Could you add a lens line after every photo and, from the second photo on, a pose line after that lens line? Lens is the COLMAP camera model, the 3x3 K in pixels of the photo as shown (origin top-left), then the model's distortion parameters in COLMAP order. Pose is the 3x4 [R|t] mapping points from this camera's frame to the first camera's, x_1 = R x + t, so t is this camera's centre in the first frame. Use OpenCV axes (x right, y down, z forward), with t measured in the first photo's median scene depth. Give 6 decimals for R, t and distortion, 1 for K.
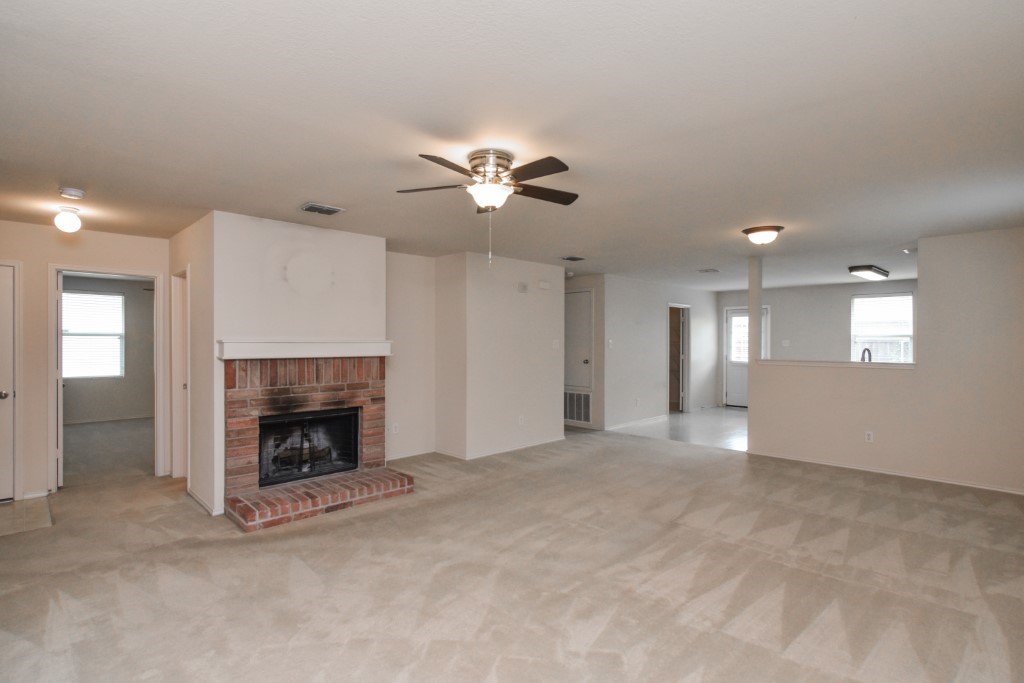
lens RADIAL K [[509.1, 0, 512.0], [0, 509.1, 341.5], [0, 0, 1]] dist [-0.006008, 0.000294]
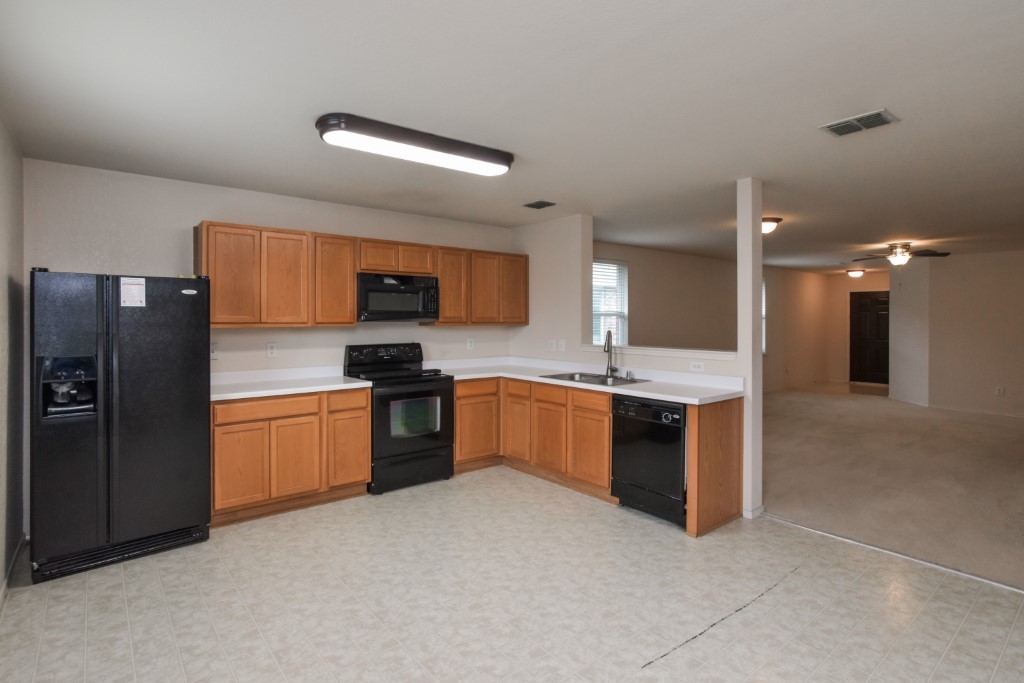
lens RADIAL K [[512.4, 0, 514.8], [0, 512.4, 320.1], [0, 0, 1]] dist [-0.004645, -0.000257]
pose [[-0.996104, -0.008702, 0.087756, 0.963717], [-0.007858, 0.999920, 0.009959, -0.008175], [-0.087835, 0.009230, -0.996092, 2.216238]]
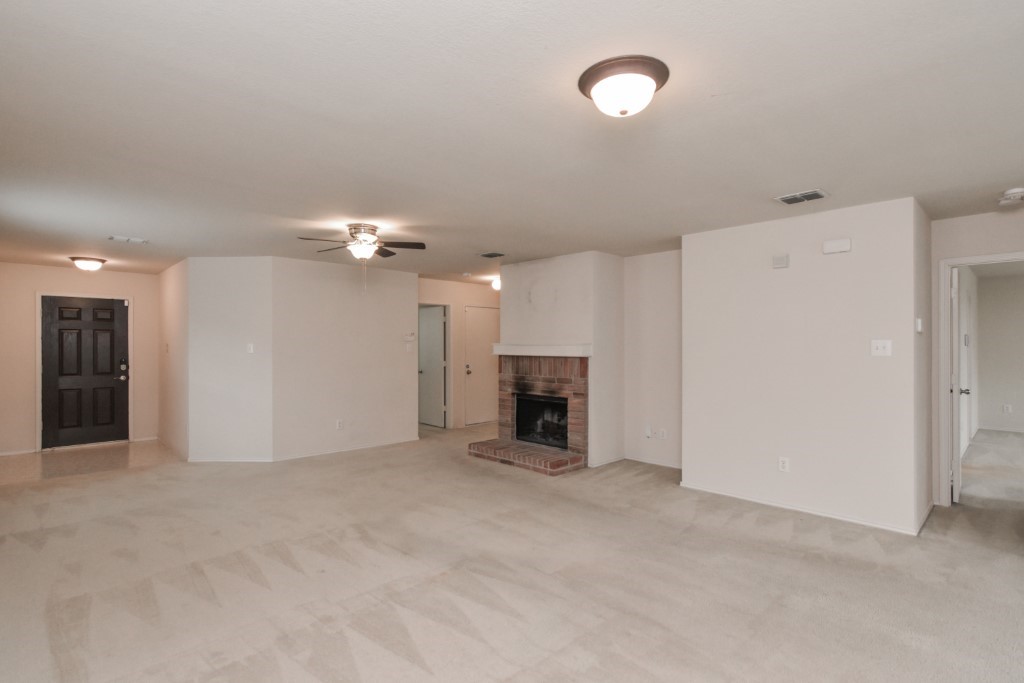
lens RADIAL K [[509.1, 0, 512.0], [0, 509.1, 341.5], [0, 0, 1]] dist [-0.006008, 0.000294]
pose [[-0.014983, -0.008761, -0.999849, 0.964686], [-0.003268, 0.999957, -0.008713, 0.004918], [0.999882, 0.003137, -0.015011, 0.939513]]
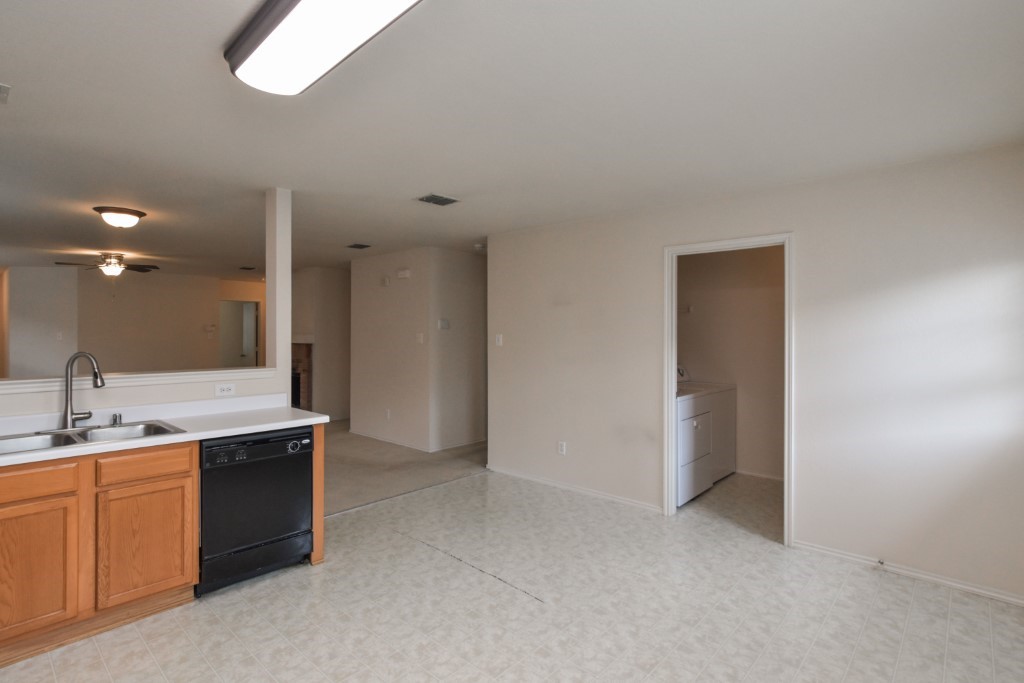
lens RADIAL K [[516.6, 0, 509.4], [0, 516.6, 318.1], [0, 0, 1]] dist [-0.003787, 0.000267]
pose [[0.040006, -0.029743, -0.998757, 1.483353], [-0.004762, 0.999540, -0.029957, -0.004876], [0.999188, 0.005955, 0.039846, 1.697944]]
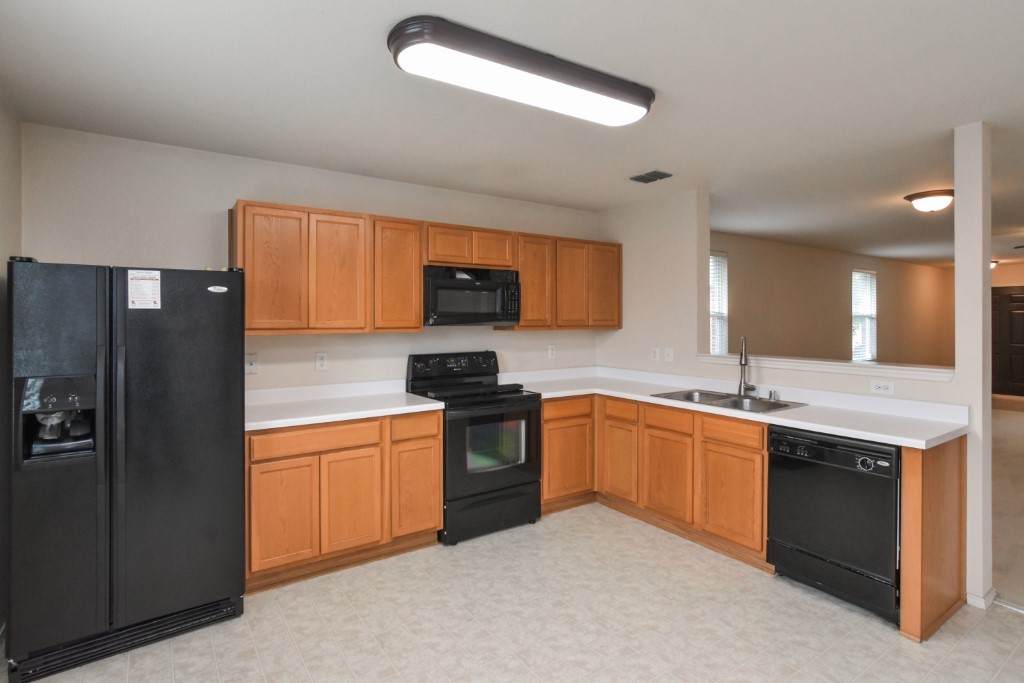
lens RADIAL K [[516.6, 0, 509.4], [0, 516.6, 318.1], [0, 0, 1]] dist [-0.003787, 0.000267]
pose [[-0.984307, -0.006263, 0.176351, 1.074400], [-0.005166, 0.999964, 0.006675, -0.011230], [-0.176386, 0.005660, -0.984305, 2.035990]]
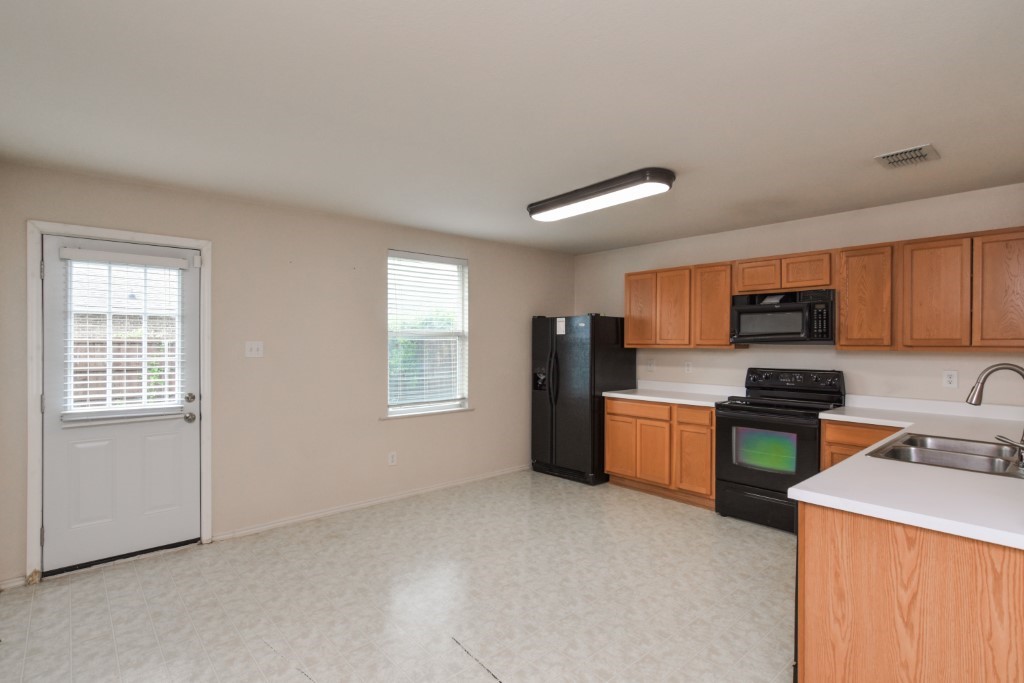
lens RADIAL K [[509.1, 0, 512.0], [0, 509.1, 341.5], [0, 0, 1]] dist [-0.006008, 0.000294]
pose [[0.054221, -0.006452, 0.998508, 0.373329], [0.004888, 0.999969, 0.006196, -0.006283], [-0.998517, 0.004545, 0.054251, 1.671833]]
